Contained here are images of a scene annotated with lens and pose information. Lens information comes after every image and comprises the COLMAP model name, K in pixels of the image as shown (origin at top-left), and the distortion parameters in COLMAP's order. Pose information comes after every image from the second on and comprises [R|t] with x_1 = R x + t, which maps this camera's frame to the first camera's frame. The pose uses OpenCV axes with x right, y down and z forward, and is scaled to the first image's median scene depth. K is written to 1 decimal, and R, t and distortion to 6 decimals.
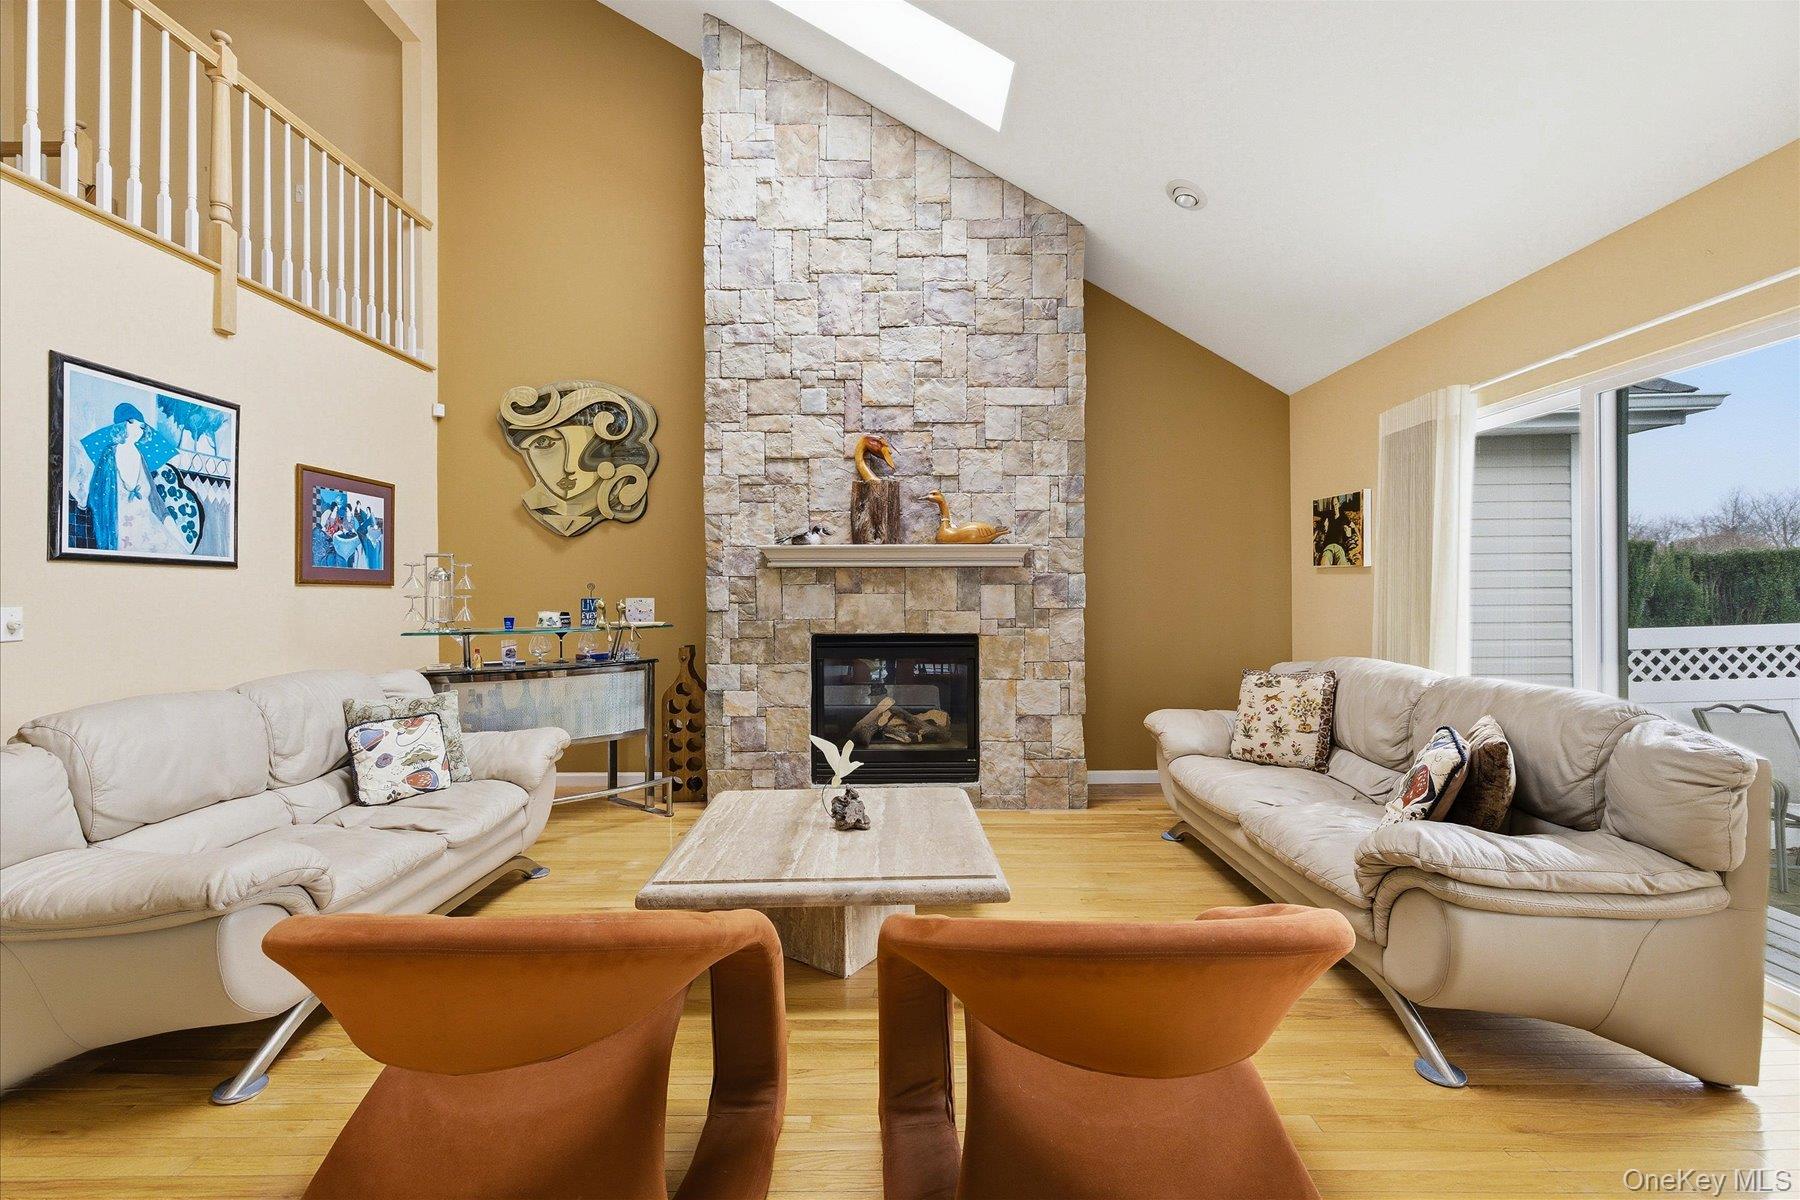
lens RADIAL K [[752.0, 0, 901.5], [0, 752.0, 591.8], [0, 0, 1]] dist [0.008710, -0.002479]
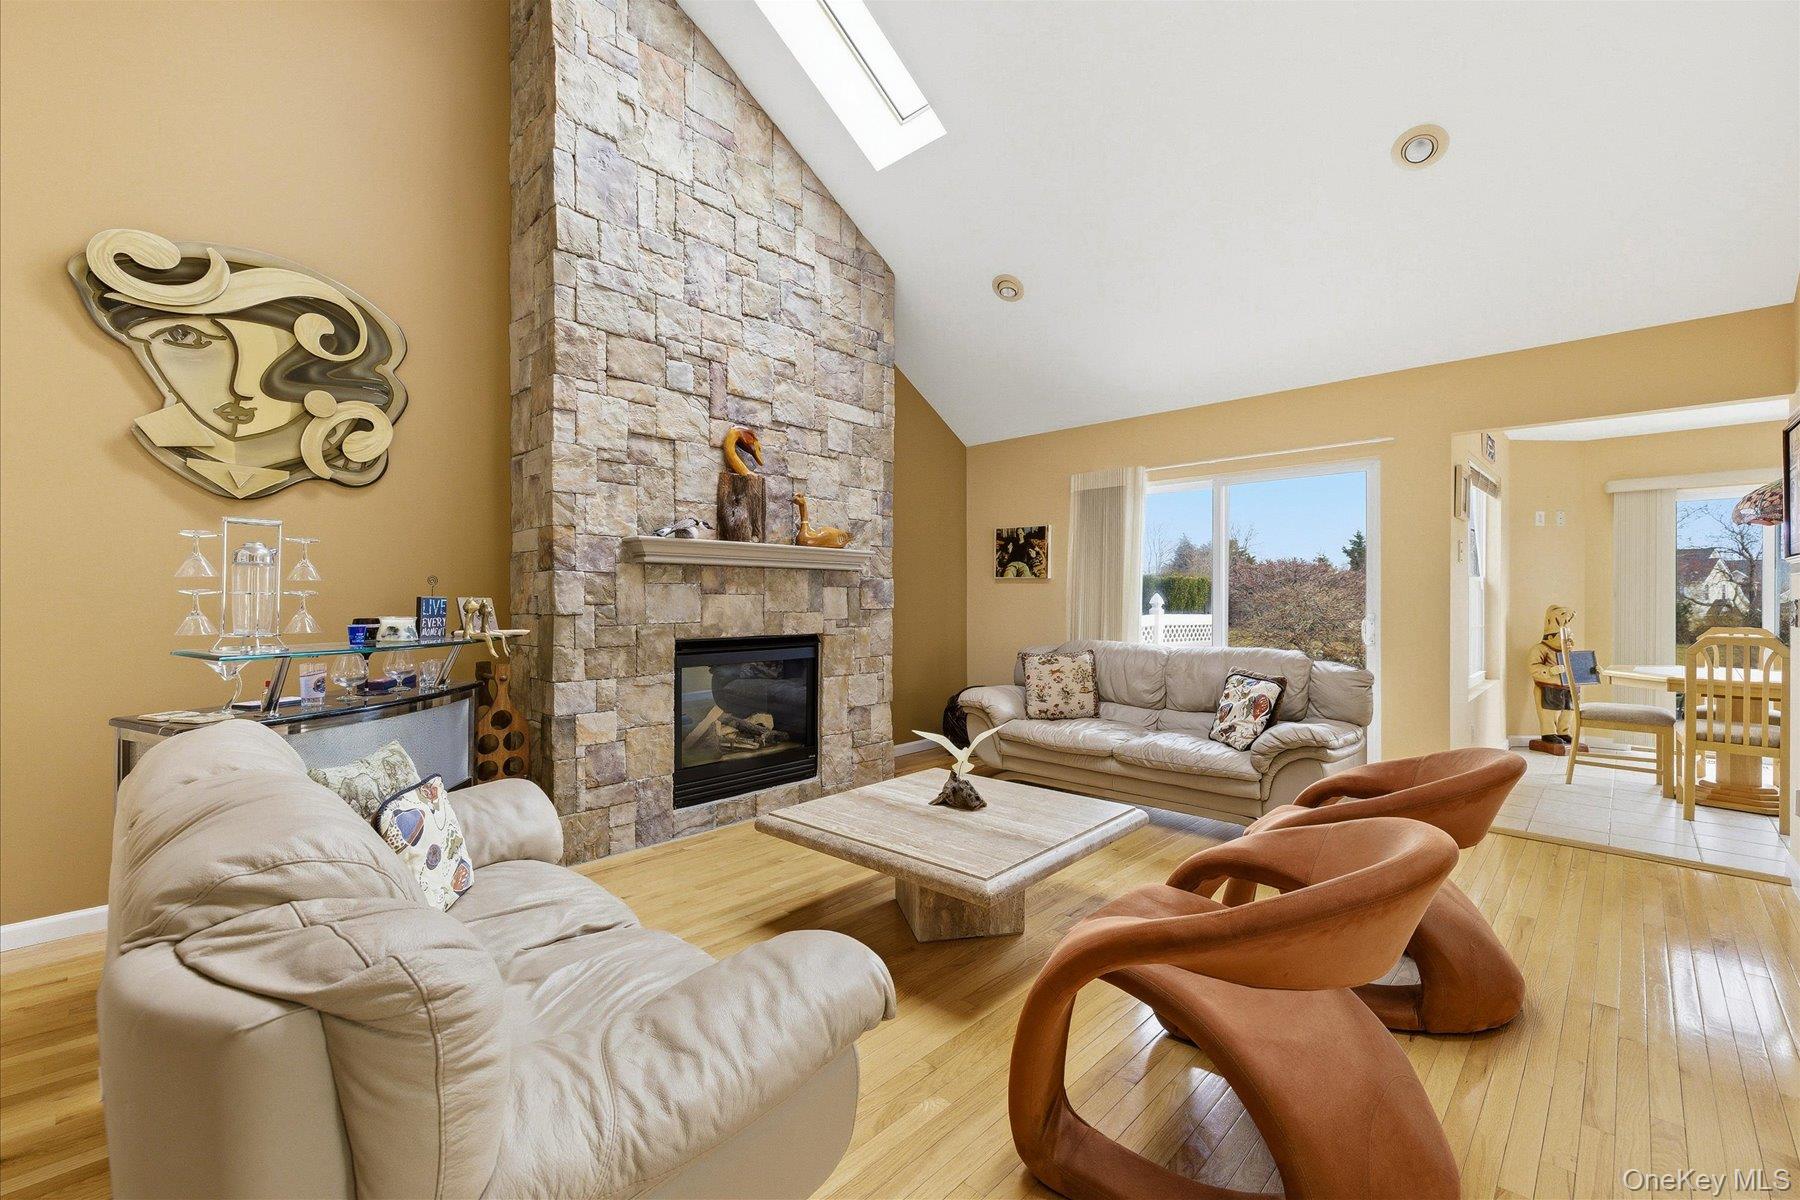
lens RADIAL K [[752.0, 0, 896.2], [0, 752.0, 600.2], [0, 0, 1]] dist [0.008710, -0.002479]
pose [[0.694313, 0.003311, 0.719665, -0.576941], [-0.003822, 0.999992, -0.000913, 0.009657], [-0.719663, -0.002117, 0.694320, 0.201869]]
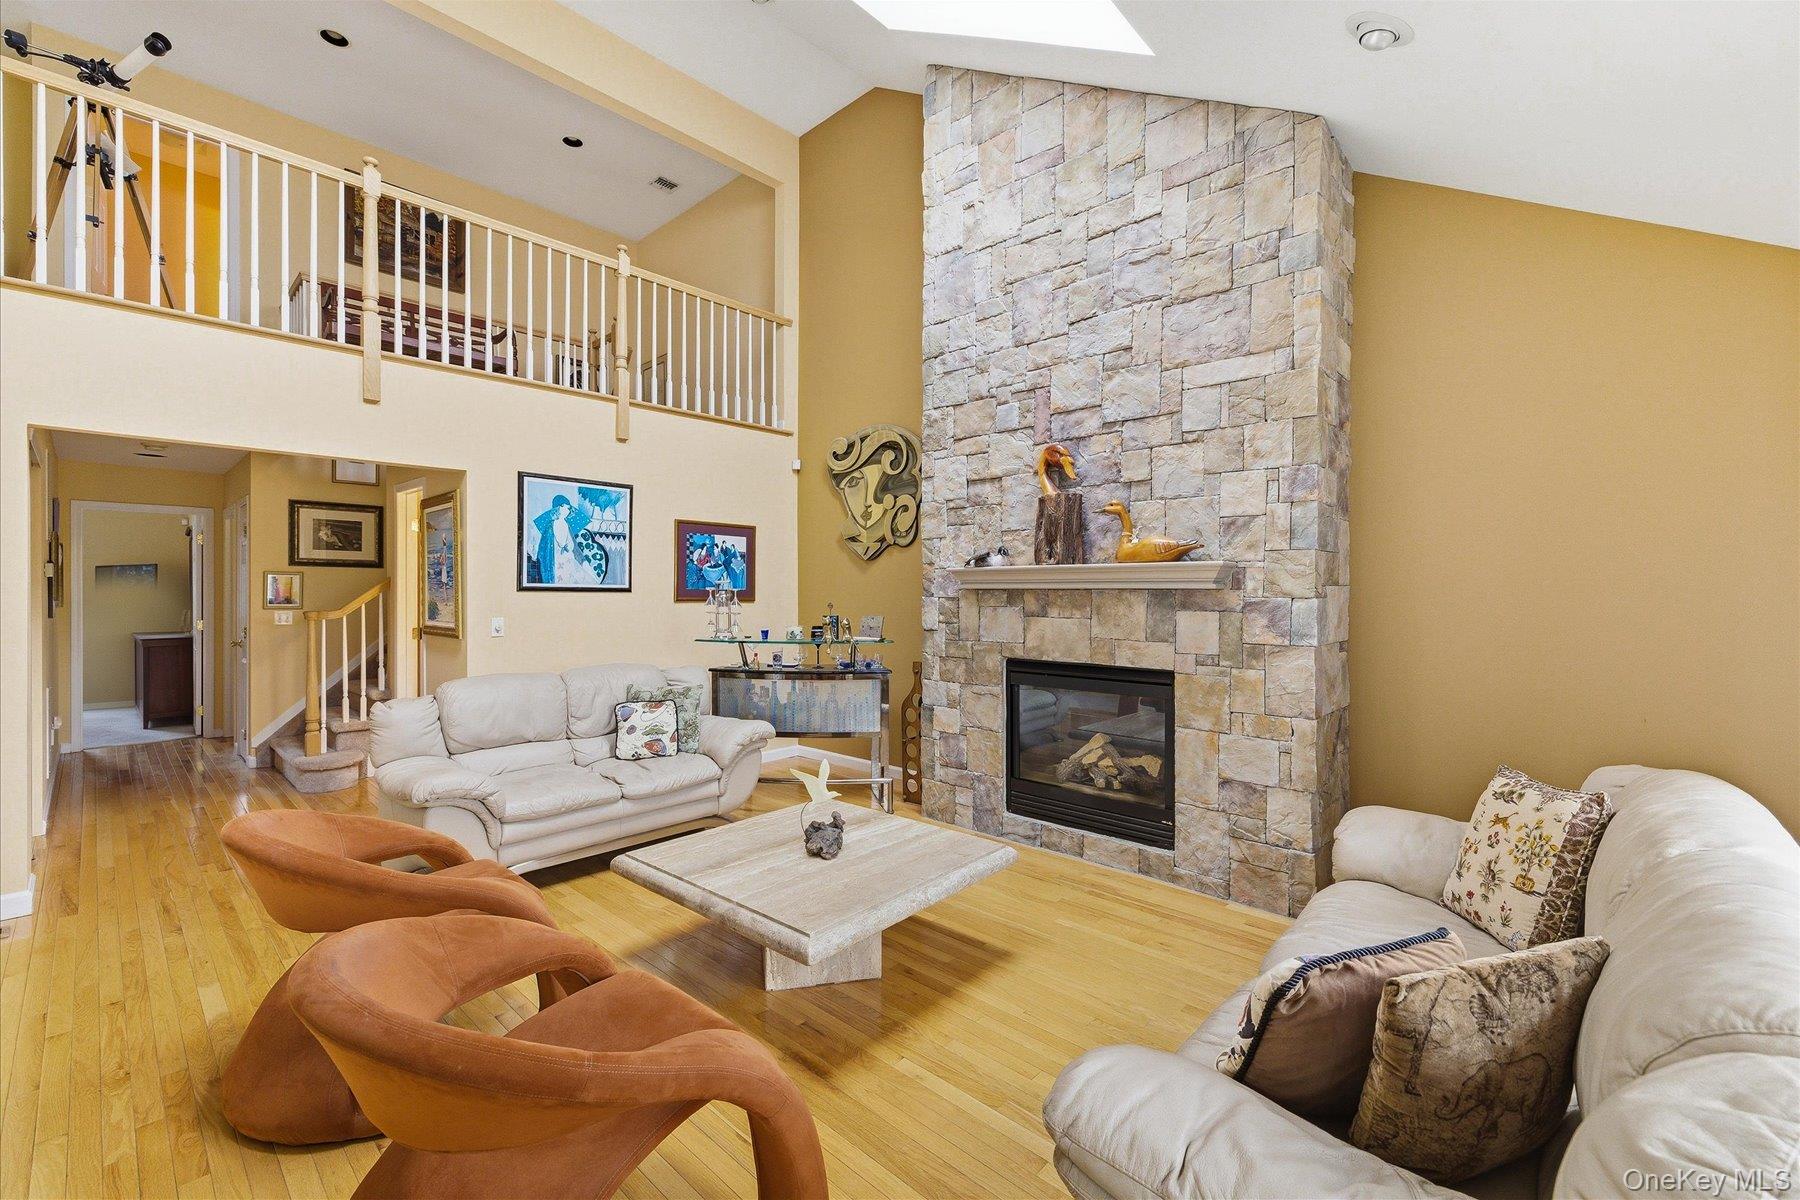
lens RADIAL K [[752.0, 0, 902.6], [0, 752.0, 597.2], [0, 0, 1]] dist [0.008710, -0.002479]
pose [[0.735132, 0.011078, -0.677834, 0.442610], [-0.005908, 0.999933, 0.009934, -0.030883], [0.677899, -0.003298, 0.735148, 0.197435]]
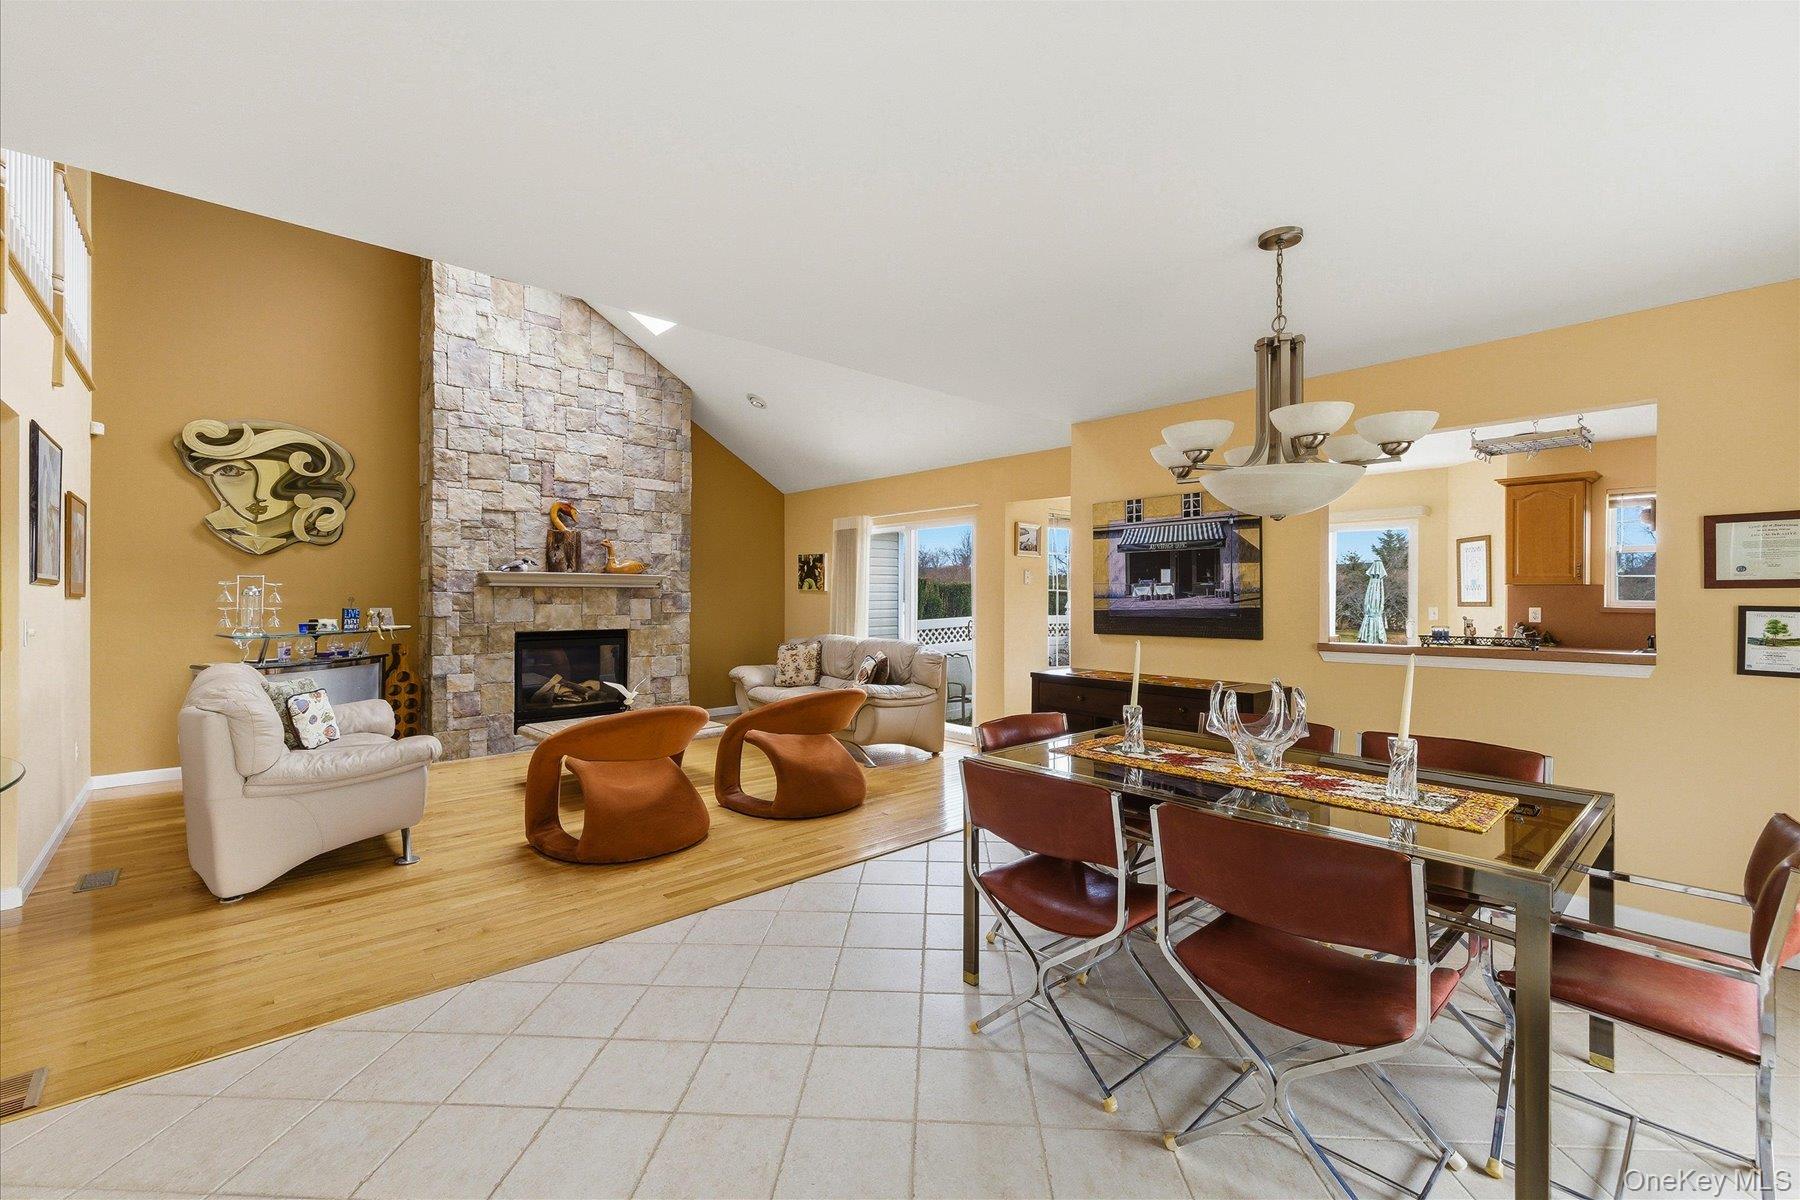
lens RADIAL K [[752.0, 0, 901.2], [0, 752.0, 595.5], [0, 0, 1]] dist [0.008710, -0.002479]
pose [[0.738335, 0.006658, 0.674402, -0.556369], [-0.007029, 0.999973, -0.002177, -0.017035], [-0.674398, -0.003134, 0.738361, -0.587209]]
